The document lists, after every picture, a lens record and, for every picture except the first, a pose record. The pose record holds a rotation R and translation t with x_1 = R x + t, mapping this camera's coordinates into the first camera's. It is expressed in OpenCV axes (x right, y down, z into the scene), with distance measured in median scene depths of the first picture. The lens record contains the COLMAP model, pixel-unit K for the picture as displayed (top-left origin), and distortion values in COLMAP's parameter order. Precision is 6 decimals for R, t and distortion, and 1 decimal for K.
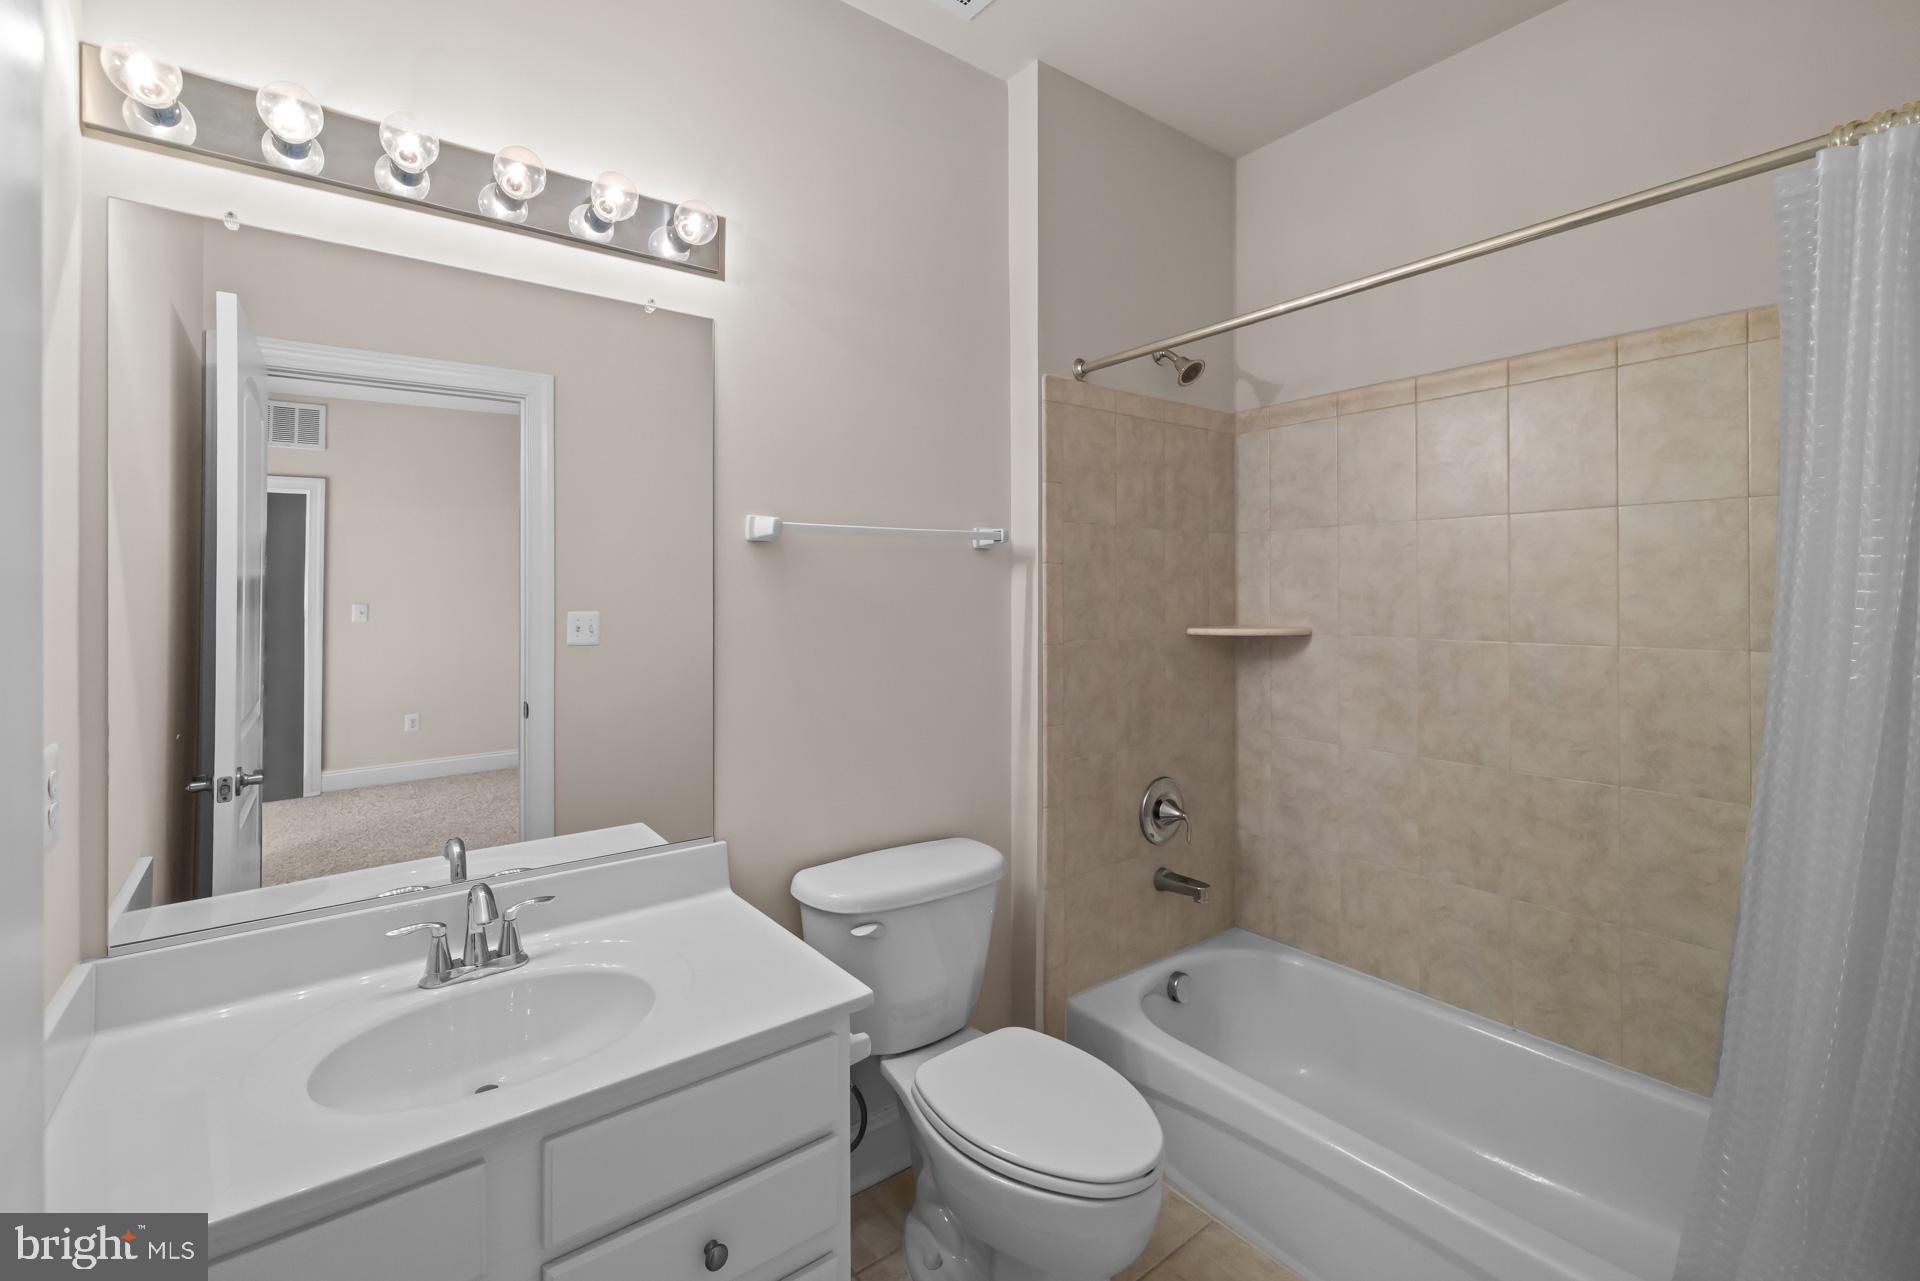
lens RADIAL K [[818.3, 0, 962.0], [0, 818.3, 610.9], [0, 0, 1]] dist [0.000492, 0.000150]
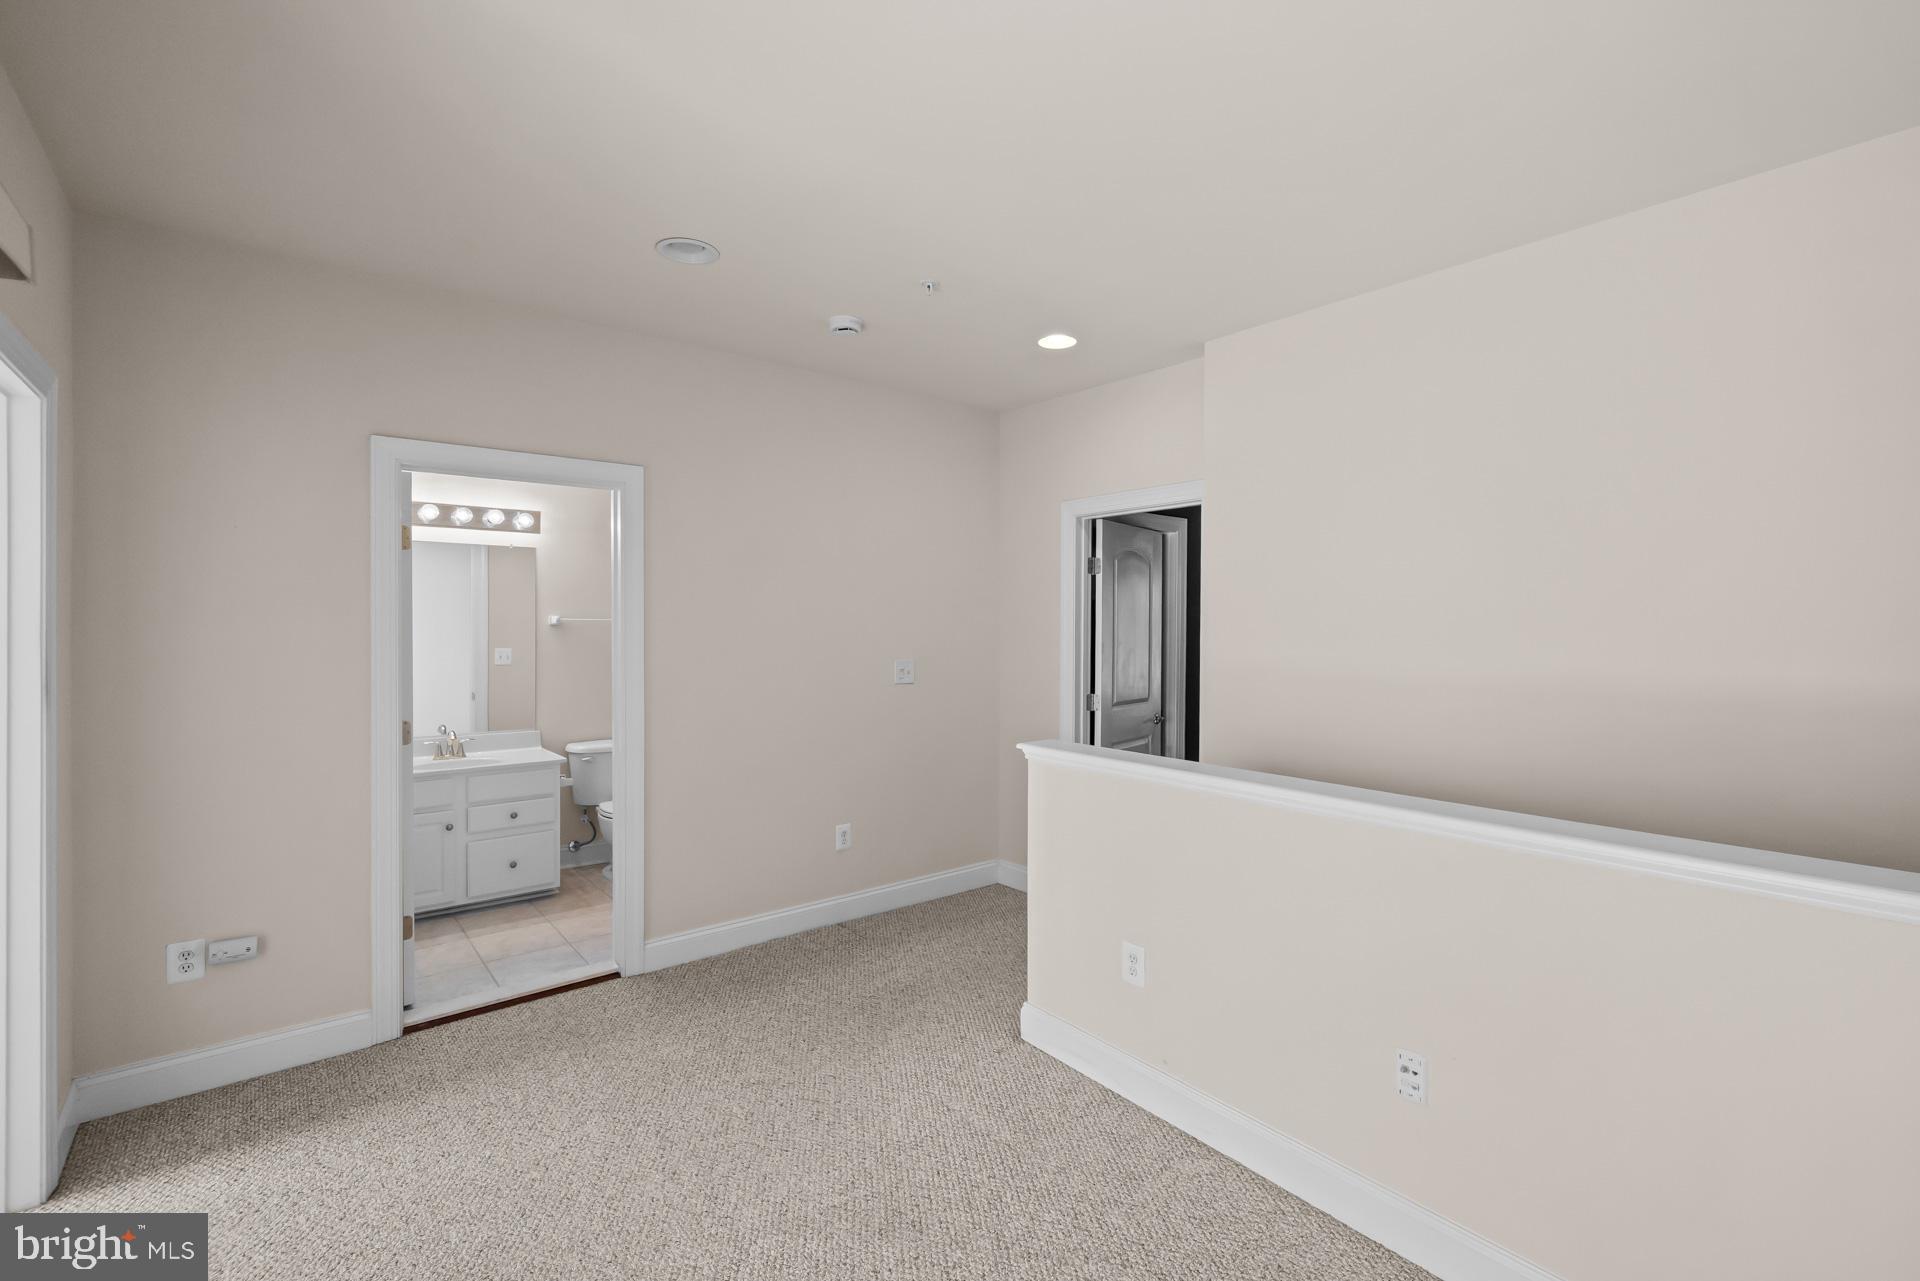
lens RADIAL K [[822.0, 0, 960.0], [0, 822.0, 640.5], [0, 0, 1]] dist [0.000151, 0.000037]
pose [[0.999653, 0.006171, 0.025605, 1.103414], [-0.005940, 0.999941, -0.009079, -0.012332], [-0.025660, 0.008924, 0.999631, -1.906123]]
